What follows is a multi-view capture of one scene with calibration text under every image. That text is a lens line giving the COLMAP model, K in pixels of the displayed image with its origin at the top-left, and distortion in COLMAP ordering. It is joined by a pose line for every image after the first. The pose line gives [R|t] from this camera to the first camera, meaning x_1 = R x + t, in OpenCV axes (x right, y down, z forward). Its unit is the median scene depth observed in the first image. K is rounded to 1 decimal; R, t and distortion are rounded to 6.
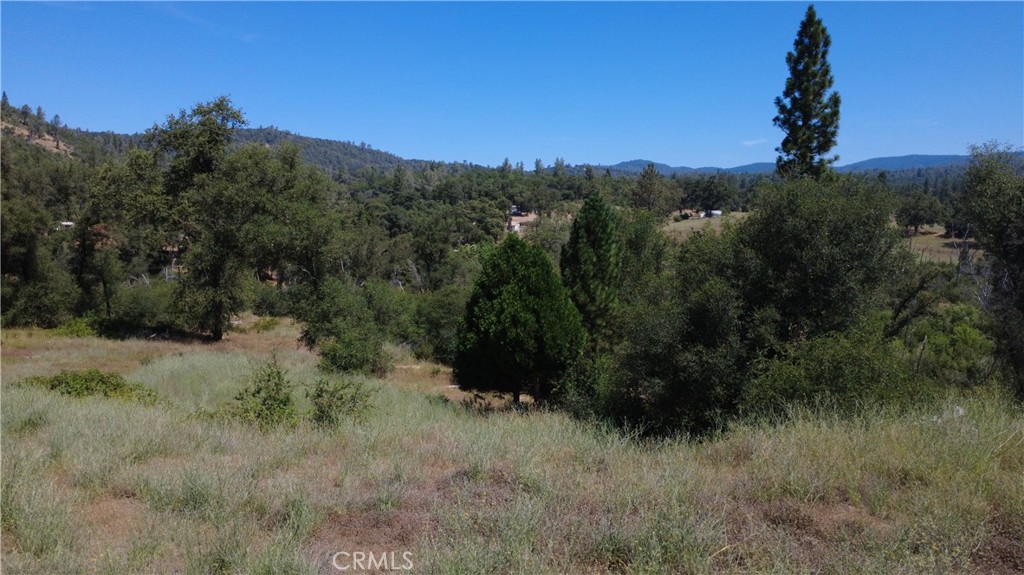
lens RADIAL K [[743.8, 0, 511.2], [0, 743.8, 287.6], [0, 0, 1]] dist [-0.000827, 0.003697]
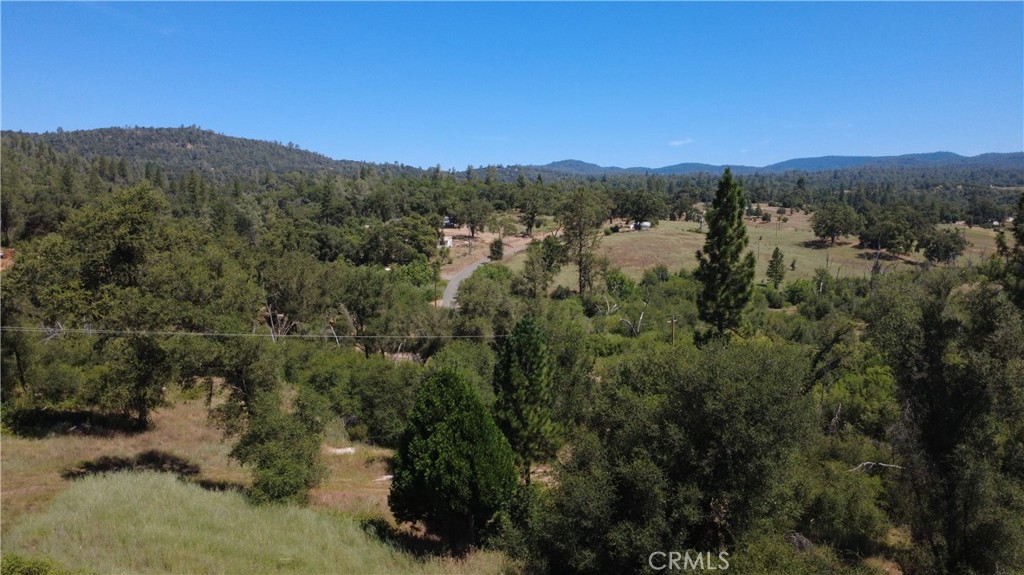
lens RADIAL K [[743.8, 0, 510.9], [0, 743.8, 288.3], [0, 0, 1]] dist [-0.000827, 0.003697]
pose [[0.995987, -0.012781, 0.088584, 0.001348], [0.012563, 0.999917, 0.003011, -0.135280], [-0.088615, -0.001886, 0.996064, -0.012567]]
